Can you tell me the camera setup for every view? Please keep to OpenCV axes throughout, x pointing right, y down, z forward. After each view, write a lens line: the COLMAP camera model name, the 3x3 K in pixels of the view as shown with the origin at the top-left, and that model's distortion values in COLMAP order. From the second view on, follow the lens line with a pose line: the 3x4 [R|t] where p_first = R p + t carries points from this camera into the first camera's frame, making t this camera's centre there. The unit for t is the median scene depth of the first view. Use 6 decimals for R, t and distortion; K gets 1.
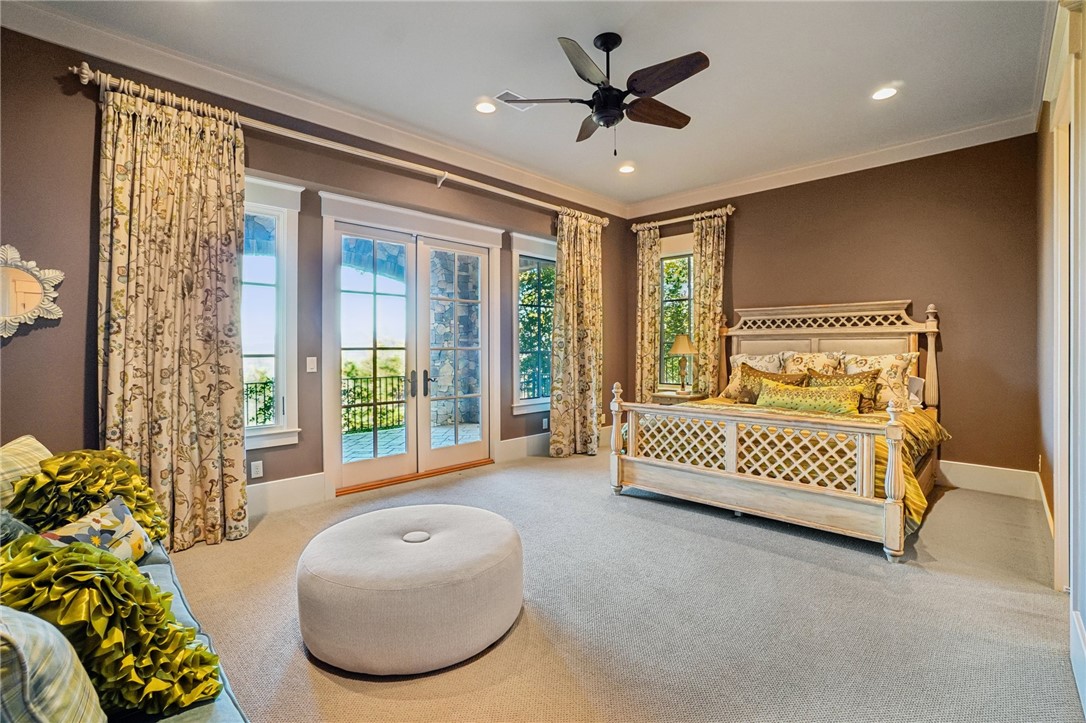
lens RADIAL K [[490.9, 0, 543.0], [0, 490.9, 361.5], [0, 0, 1]] dist [-0.062914, 0.022408]
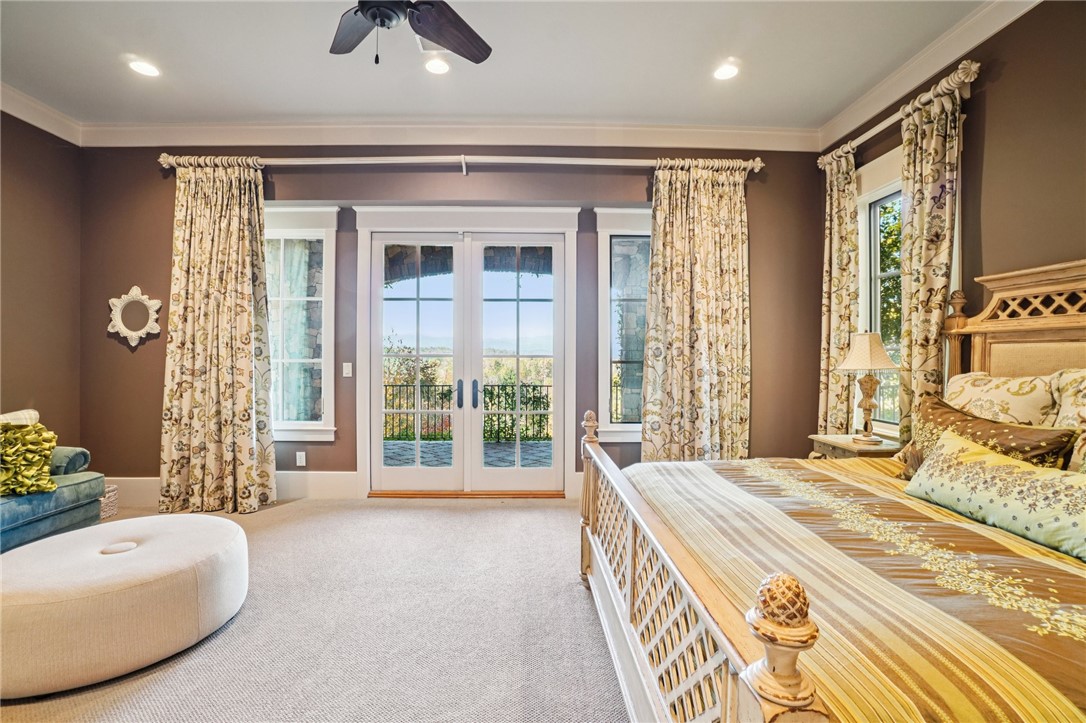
lens RADIAL K [[490.9, 0, 543.0], [0, 490.9, 361.5], [0, 0, 1]] dist [-0.062914, 0.022408]
pose [[0.716140, 0.015572, -0.697783, 0.428997], [-0.025708, 0.999661, -0.004075, -0.013413], [0.697483, 0.020857, 0.716297, 0.389969]]
